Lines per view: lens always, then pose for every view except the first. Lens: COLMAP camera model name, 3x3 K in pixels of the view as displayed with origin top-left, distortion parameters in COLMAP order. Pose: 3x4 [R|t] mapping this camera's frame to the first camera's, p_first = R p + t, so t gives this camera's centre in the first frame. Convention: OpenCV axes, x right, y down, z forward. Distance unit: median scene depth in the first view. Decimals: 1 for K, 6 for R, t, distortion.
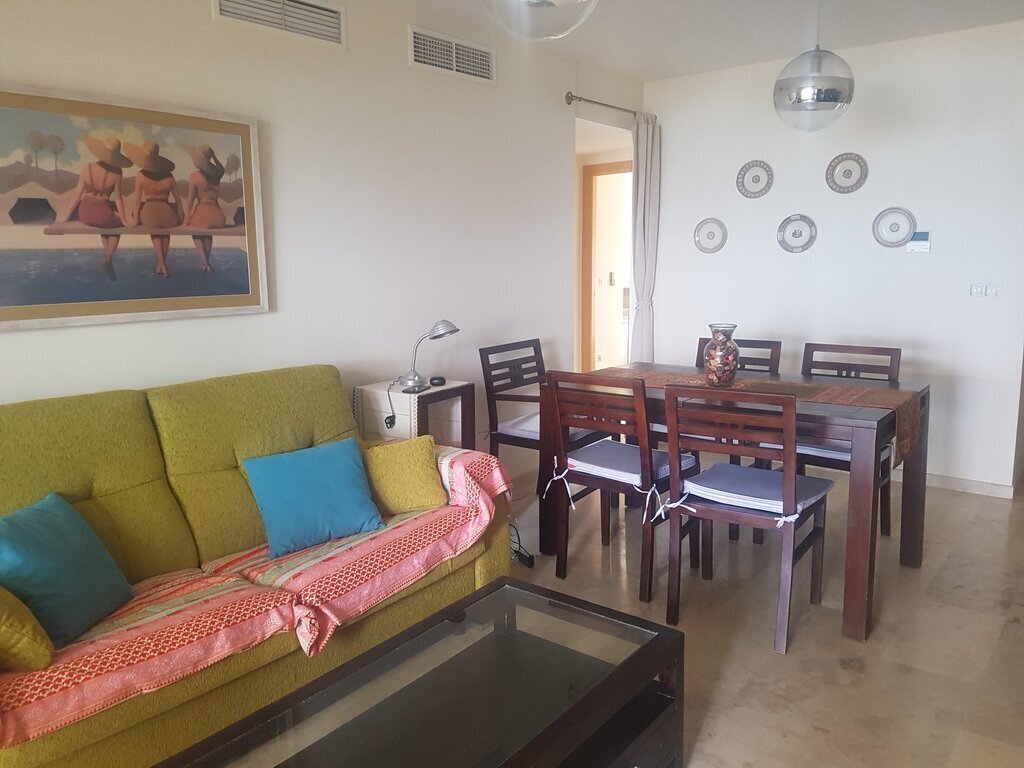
lens RADIAL K [[778.2, 0, 512.0], [0, 778.2, 384.0], [0, 0, 1]] dist [0.251550, -0.378453]
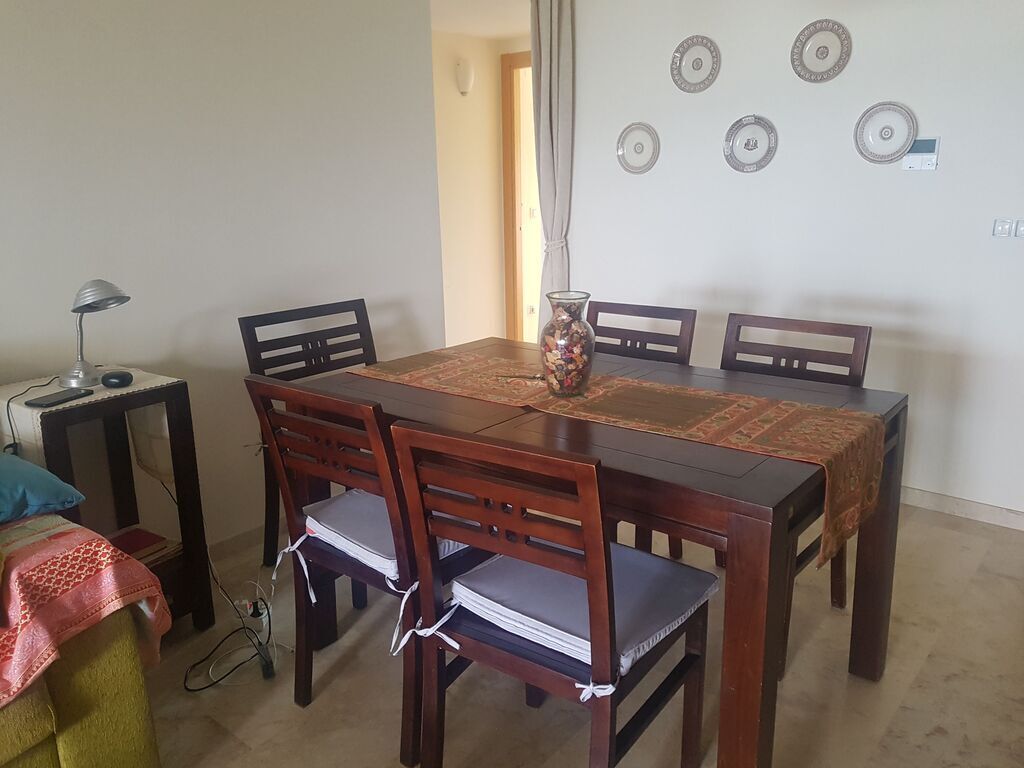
lens RADIAL K [[778.2, 0, 512.0], [0, 778.2, 384.0], [0, 0, 1]] dist [0.251550, -0.378453]
pose [[0.999524, 0.005165, -0.030424, 0.199210], [-0.002387, 0.995880, 0.090644, -0.049887], [0.030767, -0.090528, 0.995419, 0.326873]]
